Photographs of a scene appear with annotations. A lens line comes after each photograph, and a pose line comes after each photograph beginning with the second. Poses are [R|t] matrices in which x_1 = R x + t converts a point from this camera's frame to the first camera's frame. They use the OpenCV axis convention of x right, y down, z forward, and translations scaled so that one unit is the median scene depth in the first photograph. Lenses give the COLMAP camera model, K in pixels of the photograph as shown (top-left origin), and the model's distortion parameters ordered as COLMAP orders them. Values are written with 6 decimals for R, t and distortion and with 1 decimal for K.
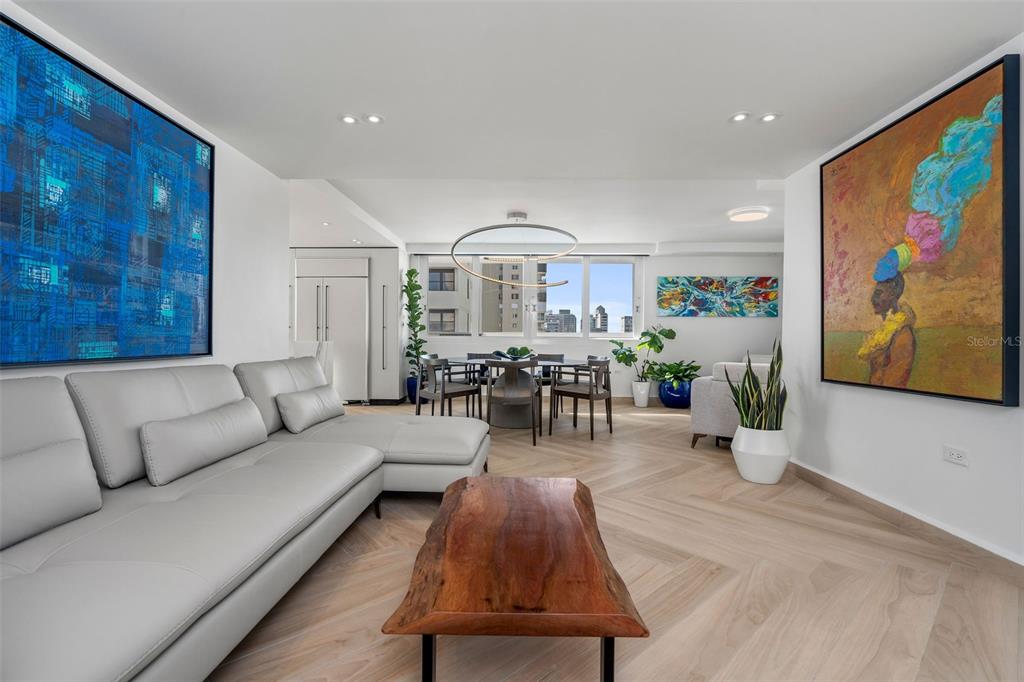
lens RADIAL K [[458.7, 0, 509.1], [0, 458.7, 344.8], [0, 0, 1]] dist [-0.007382, 0.001579]
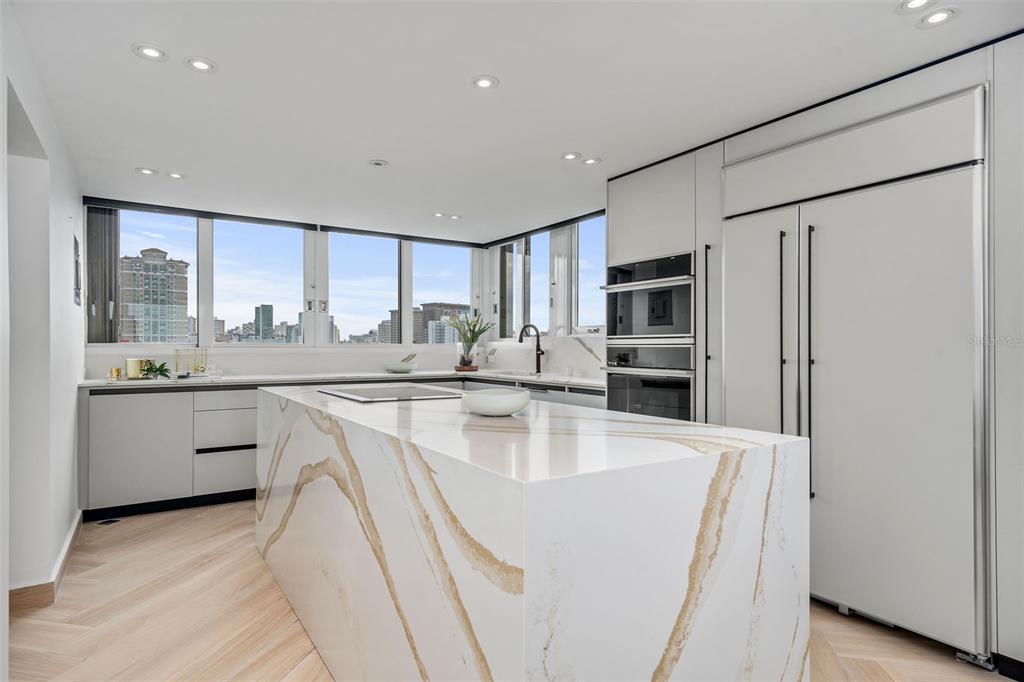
lens RADIAL K [[555.7, 0, 508.5], [0, 555.7, 340.7], [0, 0, 1]] dist [0.005675, -0.000129]
pose [[0.577024, -0.014652, -0.816595, -0.520097], [-0.005985, 0.999736, -0.022166, -0.105058], [0.816705, 0.017678, 0.576785, 1.529763]]
